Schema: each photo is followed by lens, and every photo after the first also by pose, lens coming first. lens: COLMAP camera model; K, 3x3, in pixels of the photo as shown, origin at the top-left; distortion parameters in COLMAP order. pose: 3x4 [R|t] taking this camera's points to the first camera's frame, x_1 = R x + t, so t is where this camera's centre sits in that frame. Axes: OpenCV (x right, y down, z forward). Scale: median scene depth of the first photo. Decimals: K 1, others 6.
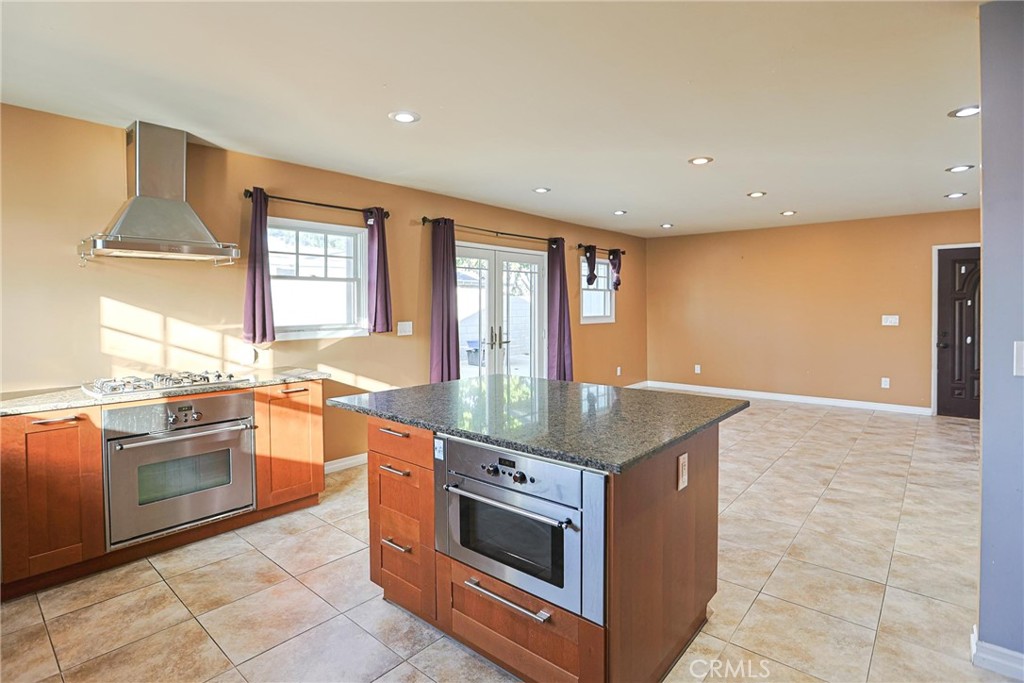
lens RADIAL K [[494.3, 0, 532.0], [0, 494.3, 307.8], [0, 0, 1]] dist [-0.029780, 0.007293]
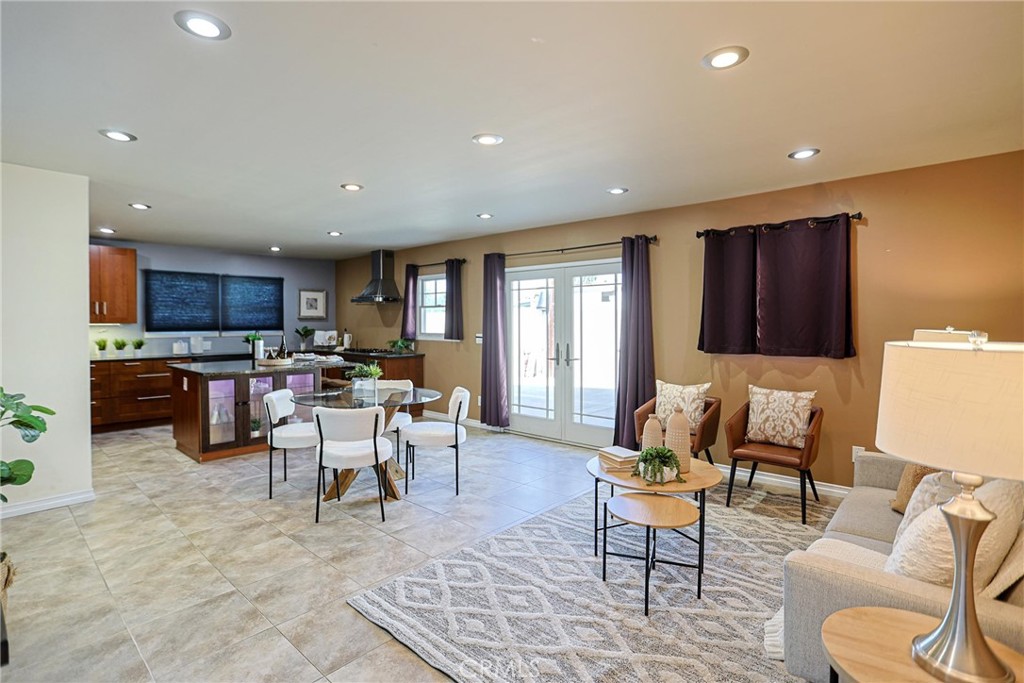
lens RADIAL K [[504.2, 0, 508.0], [0, 504.2, 331.8], [0, 0, 1]] dist [-0.044858, 0.022281]
pose [[-0.042330, 0.027185, -0.998734, 1.545193], [-0.001446, 0.999627, 0.027271, -0.020555], [0.999103, 0.002599, -0.042275, 1.511669]]
